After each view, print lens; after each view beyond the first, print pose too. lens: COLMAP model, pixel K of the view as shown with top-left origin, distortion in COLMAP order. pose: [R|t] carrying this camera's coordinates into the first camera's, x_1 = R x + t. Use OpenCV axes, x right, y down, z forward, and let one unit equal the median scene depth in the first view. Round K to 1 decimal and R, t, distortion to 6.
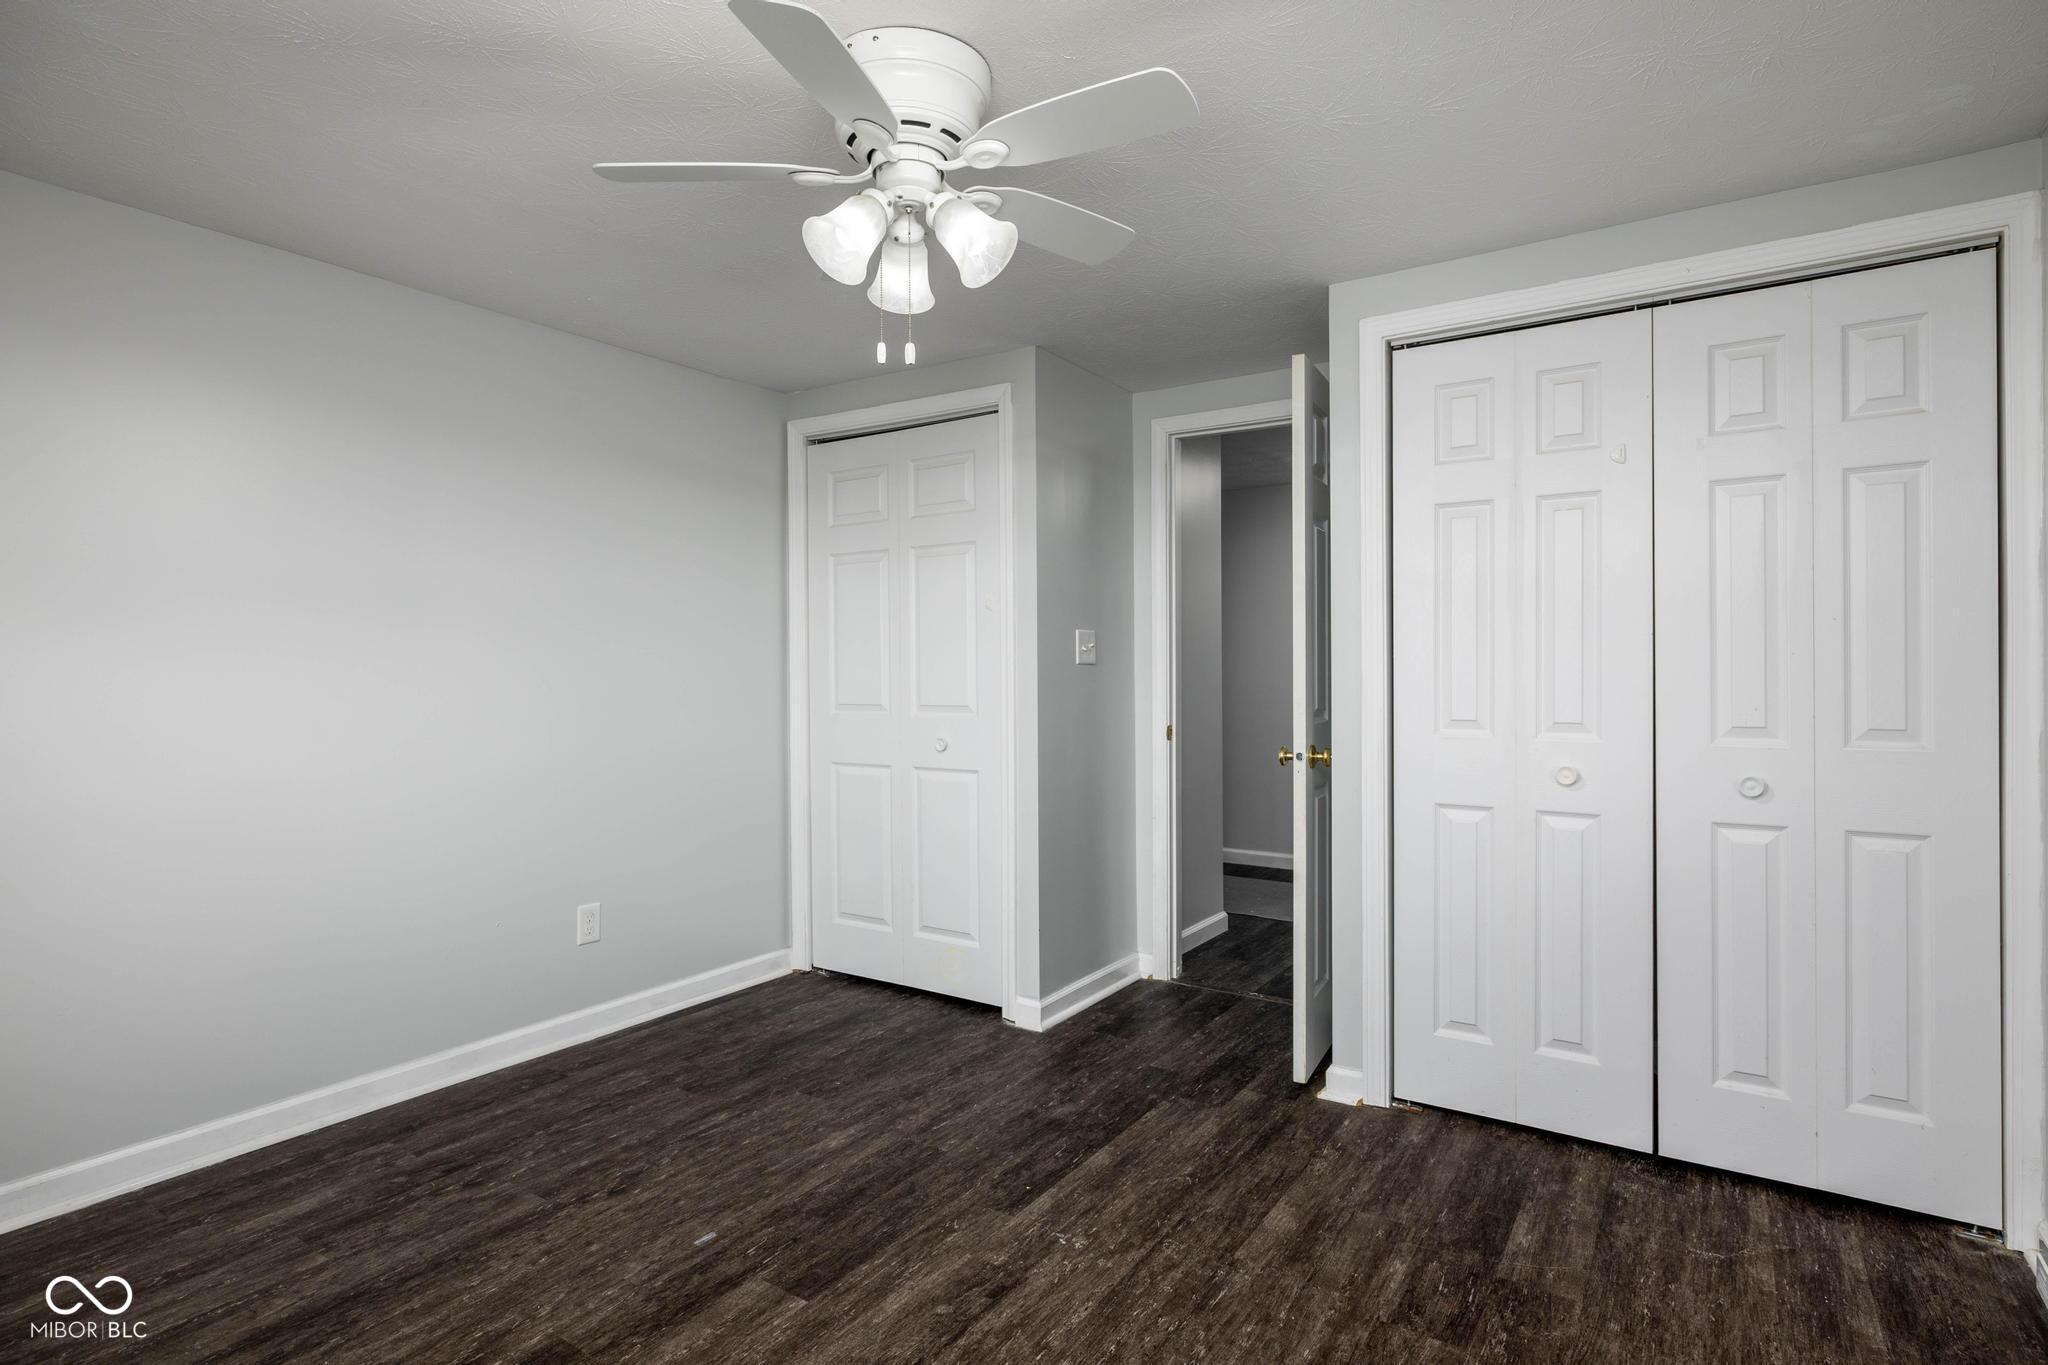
lens RADIAL K [[796.4, 0, 1025.3], [0, 796.4, 668.0], [0, 0, 1]] dist [0.003115, 0.000231]
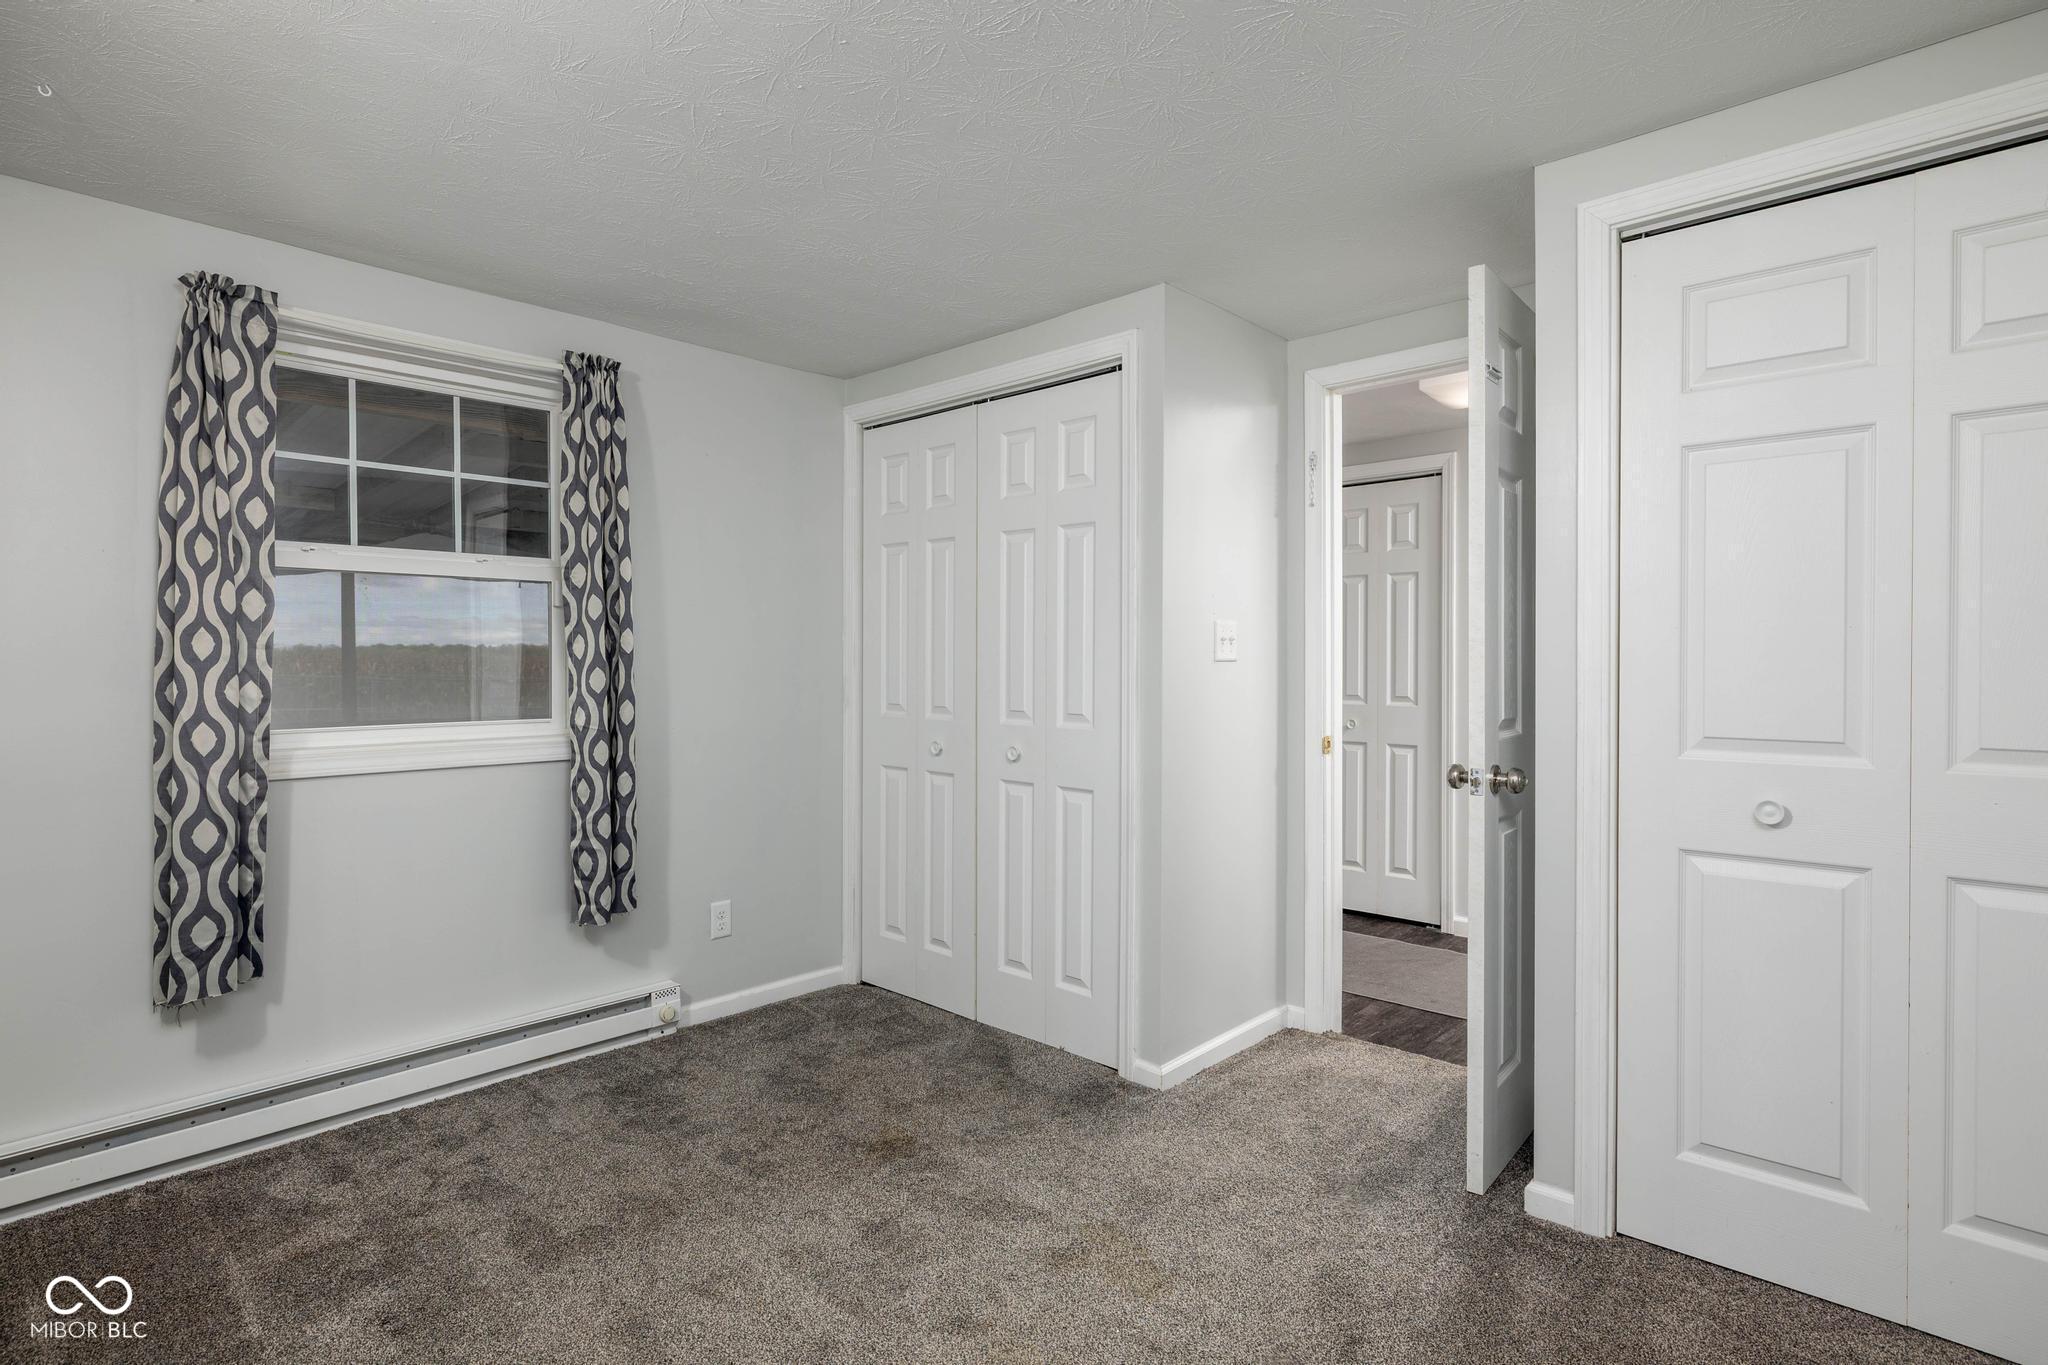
lens RADIAL K [[1023.1, 0, 1020.3], [0, 1023.1, 686.4], [0, 0, 1]] dist [0.003907, 0.000189]
pose [[0.962322, 0.006001, -0.271846, 0.260100], [-0.000819, 0.999816, 0.019173, -0.001315], [0.271911, -0.018228, 0.962150, -0.129436]]
